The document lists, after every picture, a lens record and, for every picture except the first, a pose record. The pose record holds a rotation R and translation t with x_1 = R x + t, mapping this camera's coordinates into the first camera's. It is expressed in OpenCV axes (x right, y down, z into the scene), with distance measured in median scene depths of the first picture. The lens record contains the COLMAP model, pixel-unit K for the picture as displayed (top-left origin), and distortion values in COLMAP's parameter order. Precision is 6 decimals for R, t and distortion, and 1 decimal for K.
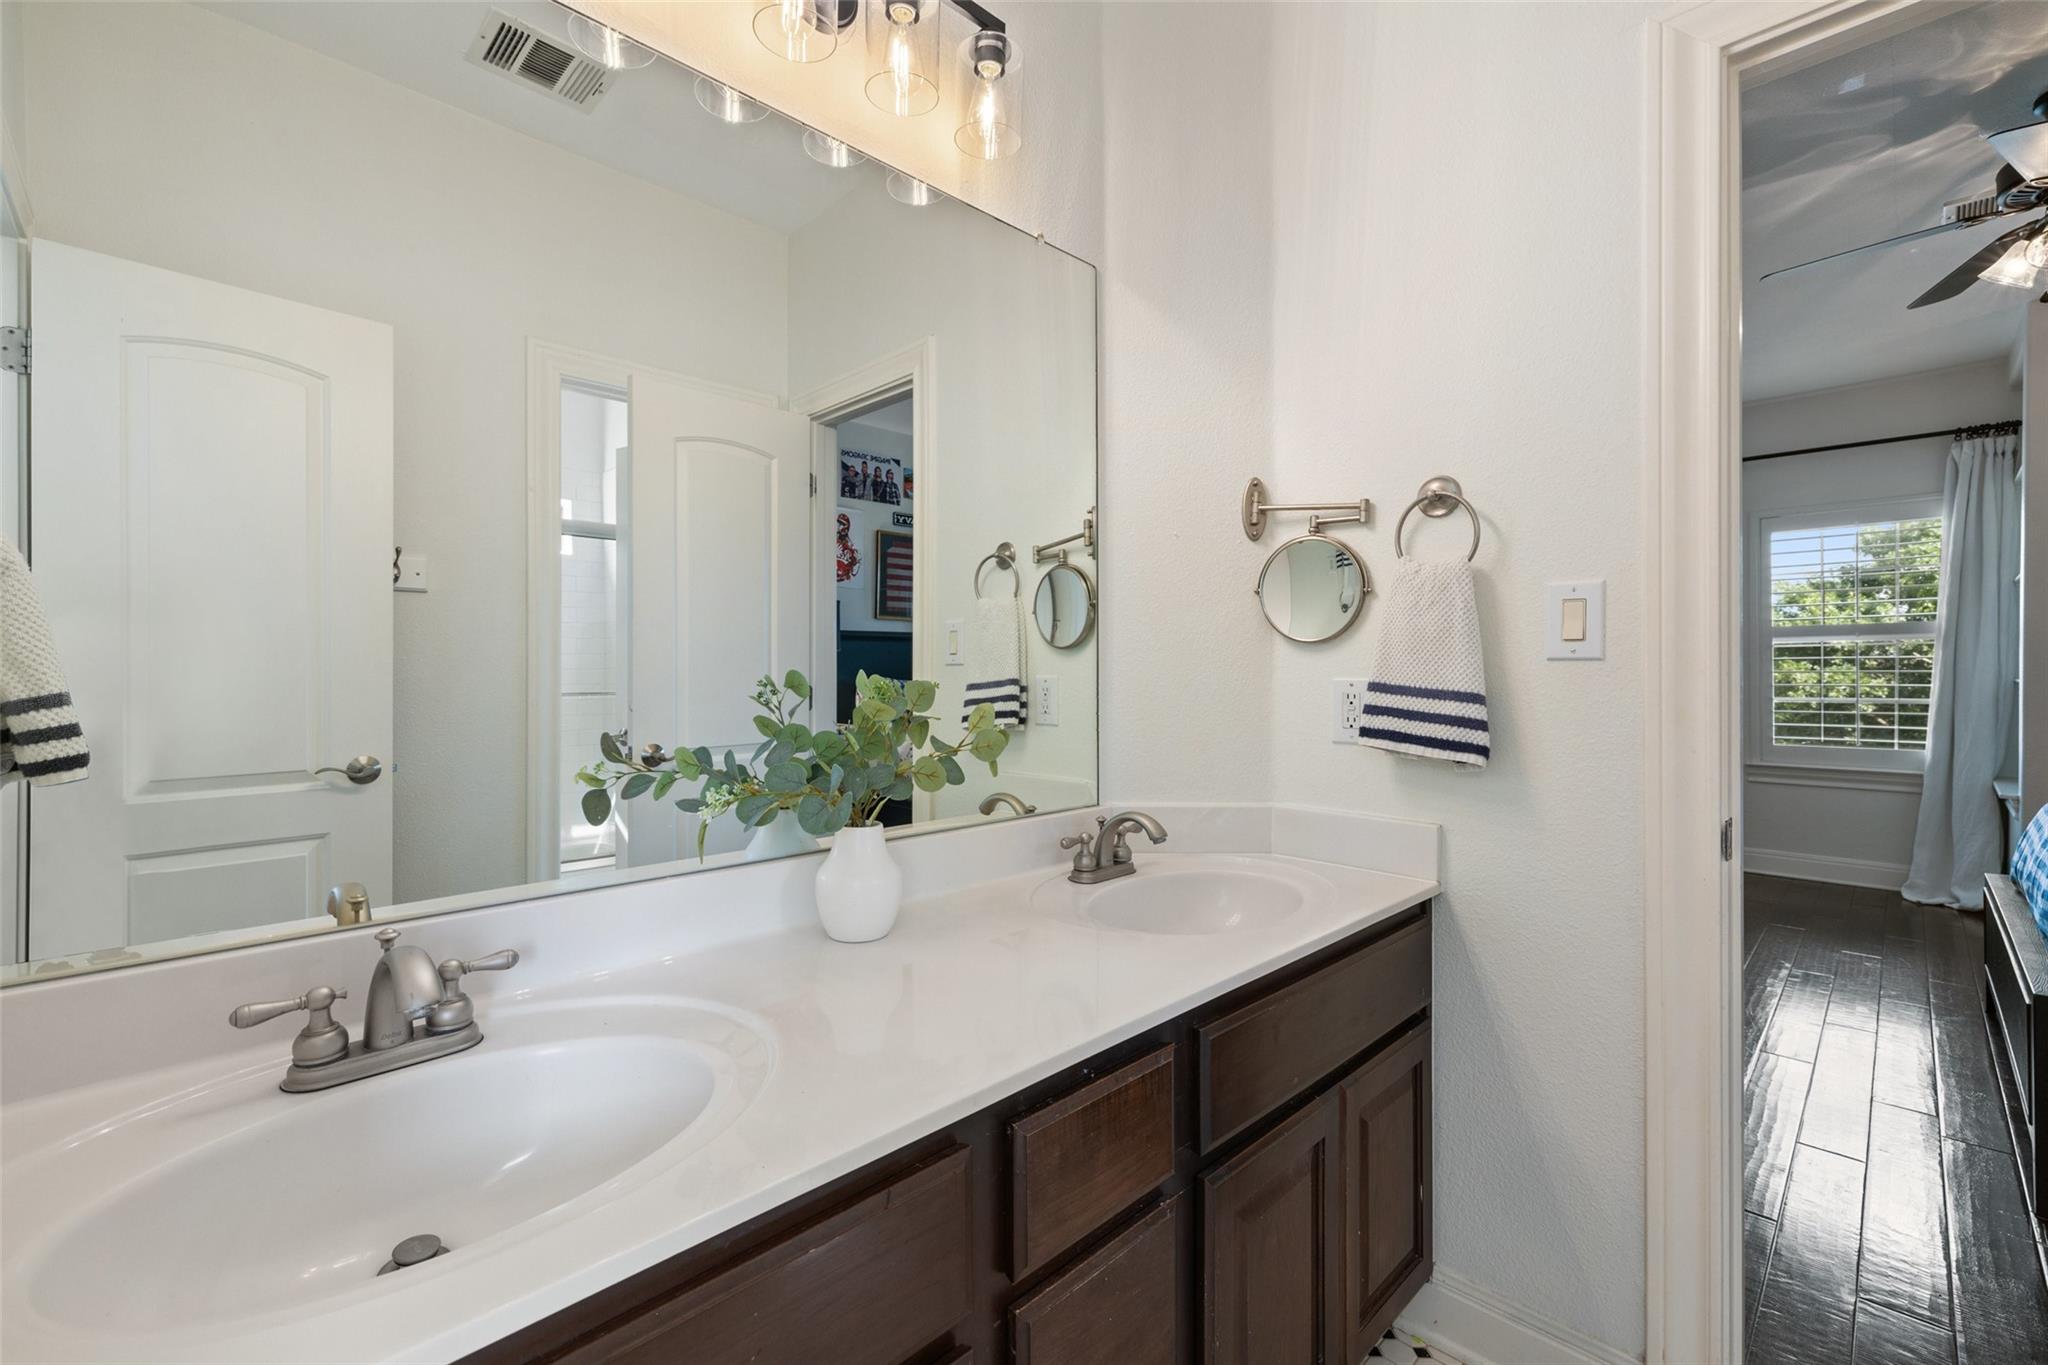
lens RADIAL K [[862.4, 0, 1025.6], [0, 862.4, 677.6], [0, 0, 1]] dist [0.000997, -0.000211]
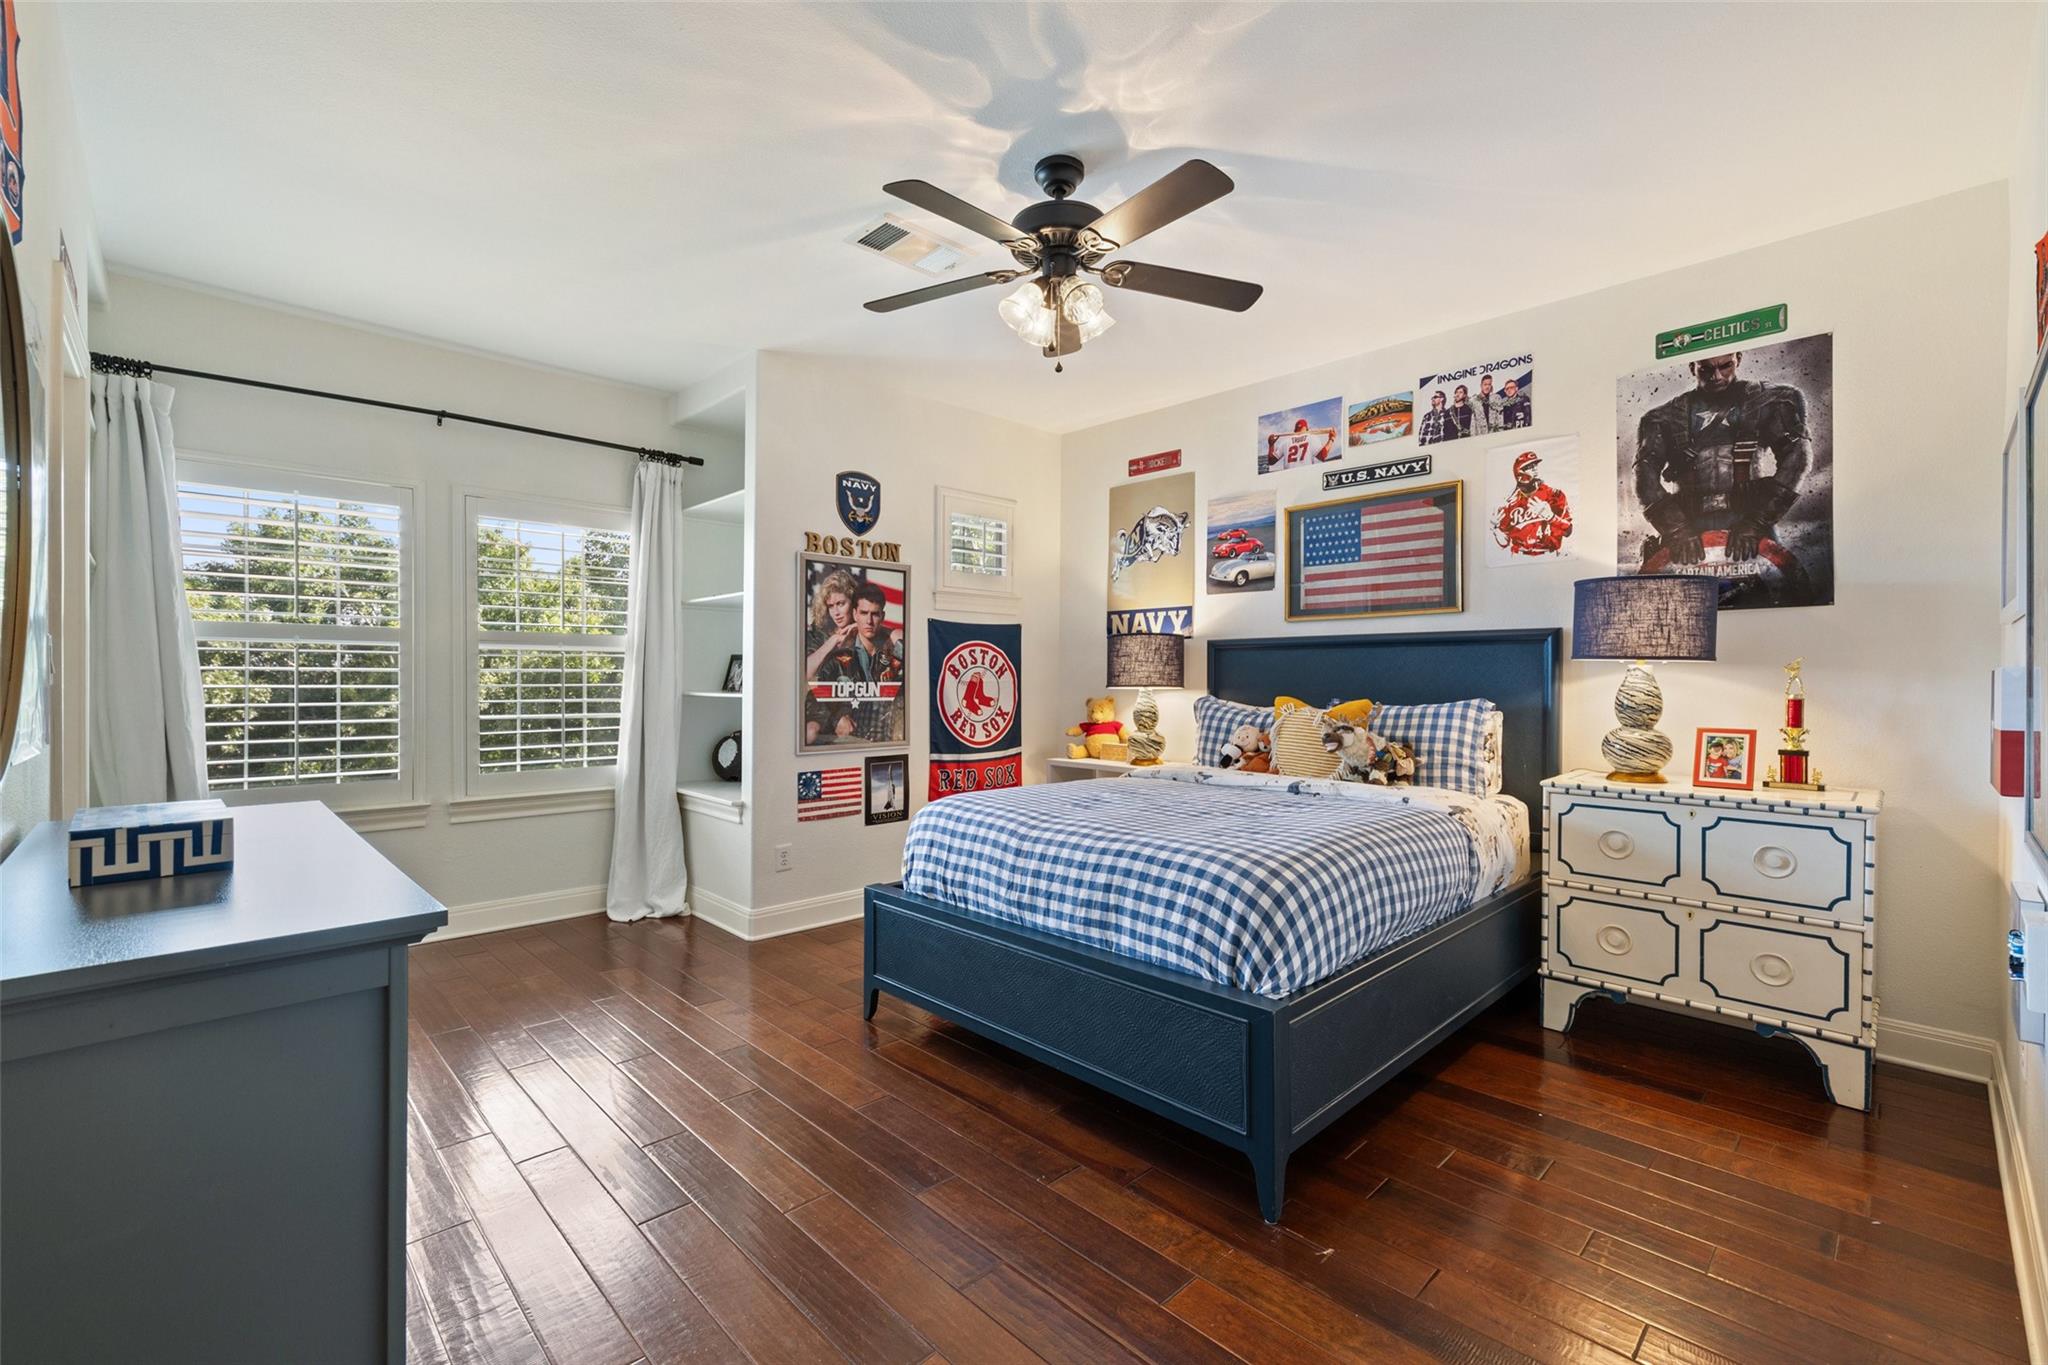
lens RADIAL K [[862.4, 0, 1025.5], [0, 862.4, 686.6], [0, 0, 1]] dist [0.000997, -0.000211]
pose [[0.000443, -0.011251, 0.999937, 0.053153], [0.001732, 0.999935, 0.011250, -0.016406], [-0.999998, 0.001727, 0.000462, 0.533194]]
